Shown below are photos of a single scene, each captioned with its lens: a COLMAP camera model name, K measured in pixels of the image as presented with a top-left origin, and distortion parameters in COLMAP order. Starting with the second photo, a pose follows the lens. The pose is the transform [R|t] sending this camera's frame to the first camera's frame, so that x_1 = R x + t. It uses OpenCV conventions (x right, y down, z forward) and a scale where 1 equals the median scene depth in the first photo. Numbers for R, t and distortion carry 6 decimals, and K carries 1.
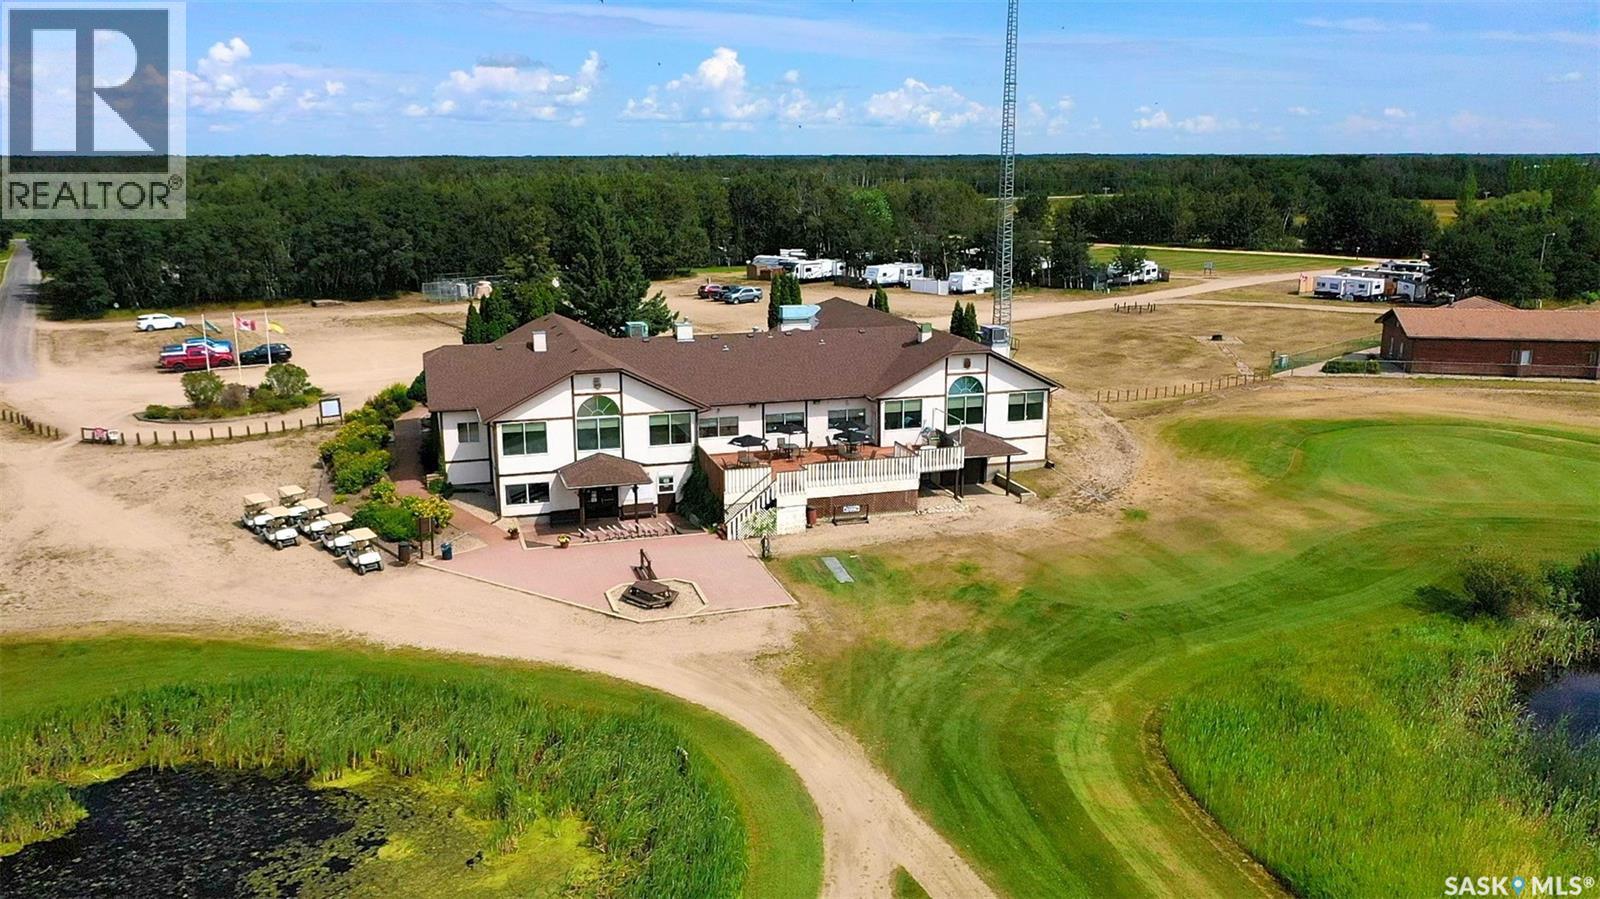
lens RADIAL K [[1278.5, 0, 801.2], [0, 1278.5, 449.0], [0, 0, 1]] dist [0.005553, -0.001761]
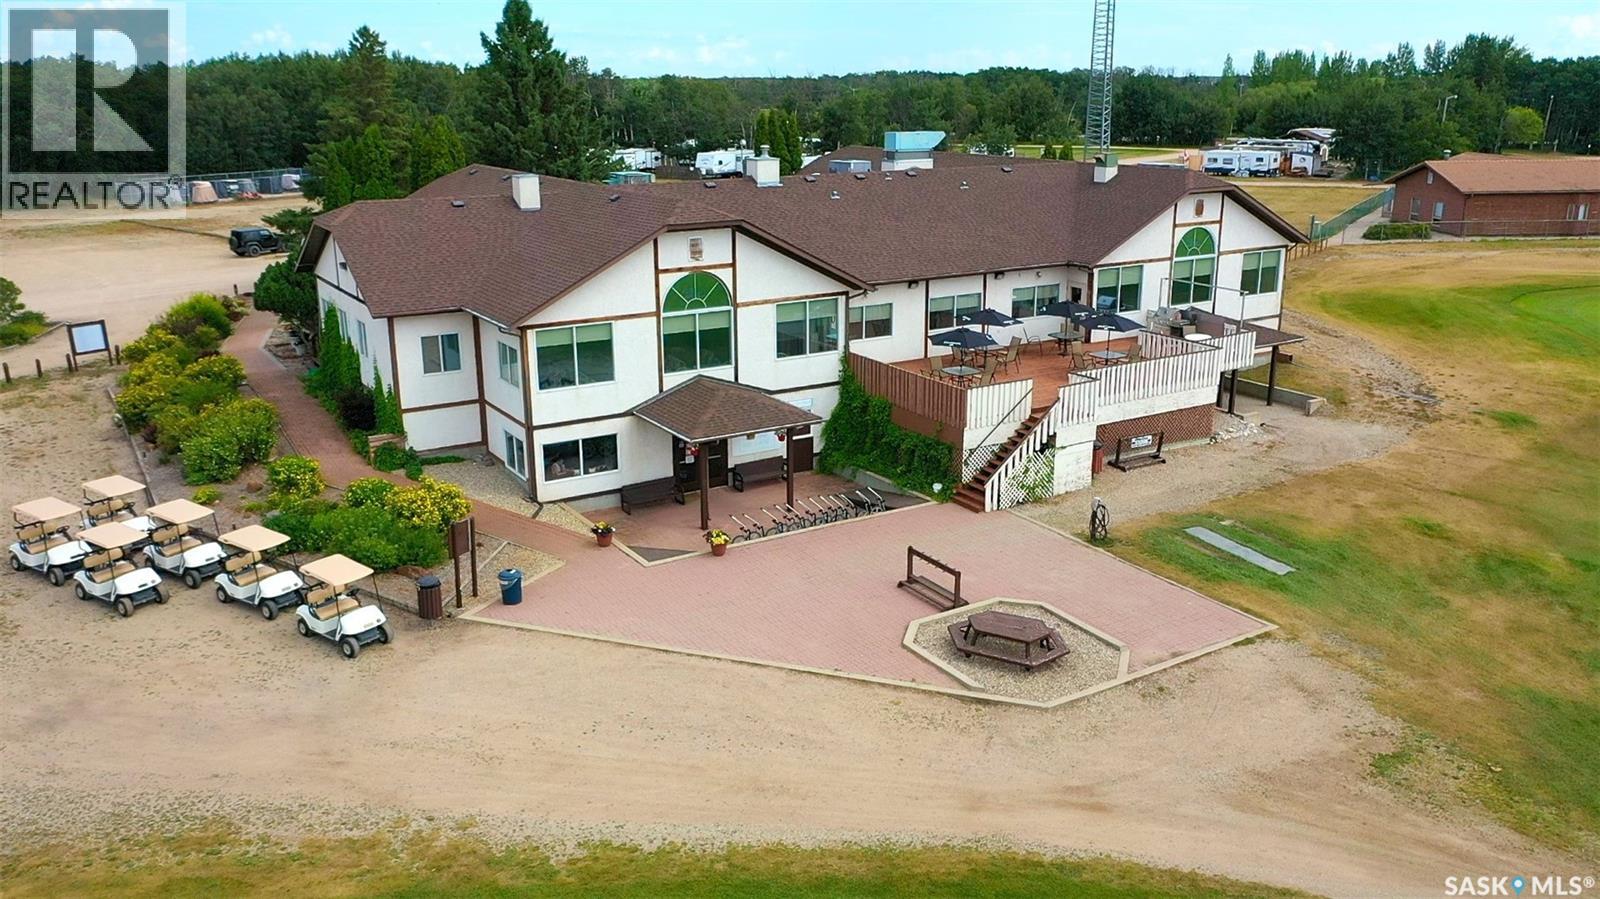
lens RADIAL K [[1278.5, 0, 800.3], [0, 1278.5, 450.1], [0, 0, 1]] dist [0.005553, -0.001761]
pose [[0.967180, -0.074500, 0.242925, -0.252092], [0.061282, 0.996222, 0.061536, 0.003920], [-0.246592, -0.044630, 0.968091, 0.441490]]
